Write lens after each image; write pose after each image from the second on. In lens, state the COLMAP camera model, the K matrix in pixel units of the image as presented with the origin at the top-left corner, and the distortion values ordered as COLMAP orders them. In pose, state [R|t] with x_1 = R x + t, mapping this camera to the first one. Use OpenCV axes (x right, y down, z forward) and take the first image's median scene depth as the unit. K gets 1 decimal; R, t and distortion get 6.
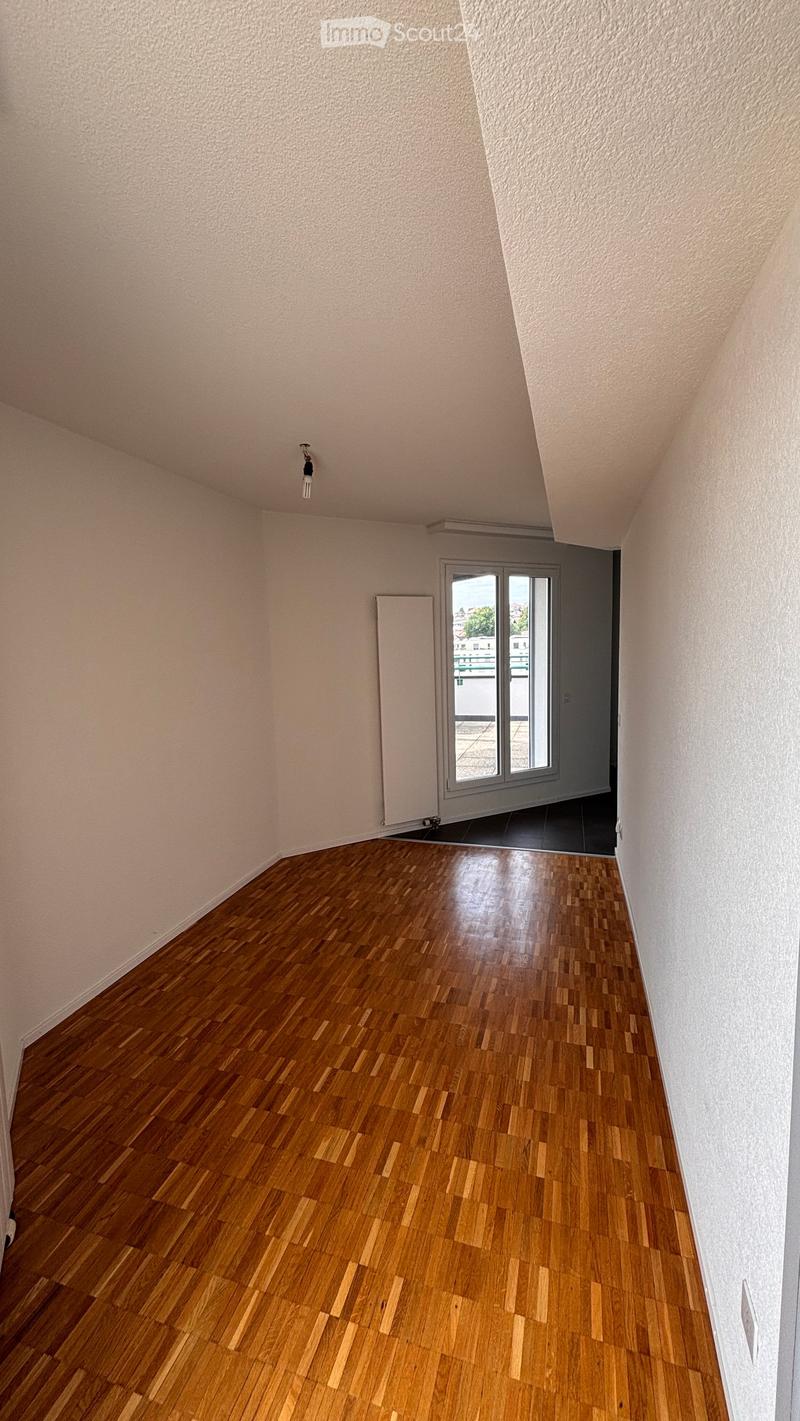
lens RADIAL K [[571.2, 0, 404.0], [0, 571.2, 711.0], [0, 0, 1]] dist [0.010384, 0.000292]
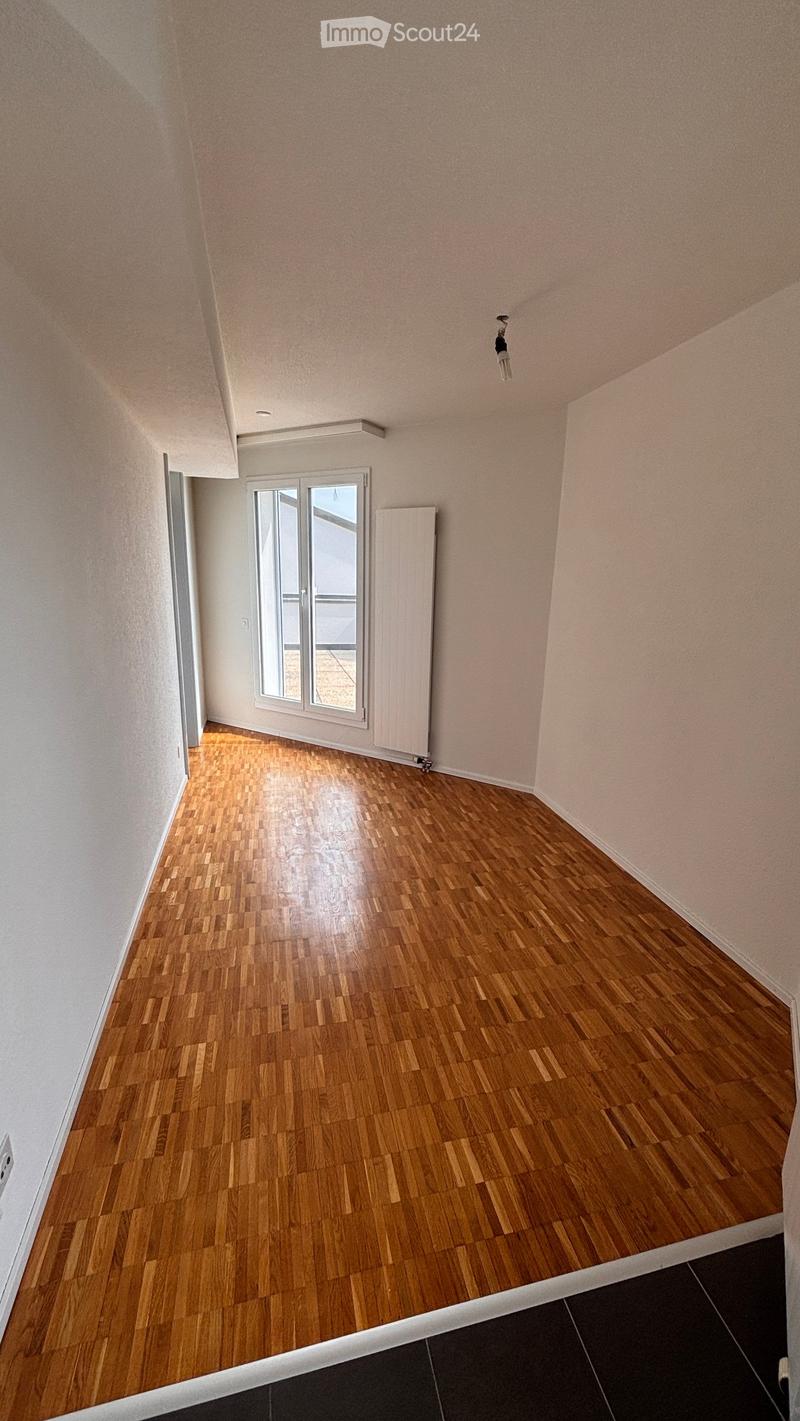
lens RADIAL K [[571.2, 0, 404.0], [0, 571.2, 711.0], [0, 0, 1]] dist [0.010384, 0.000292]
pose [[-0.862946, 0.124973, -0.489598, 0.378647], [-0.062765, 0.934917, 0.349271, -0.178386], [0.501383, 0.332131, -0.798939, 1.546470]]
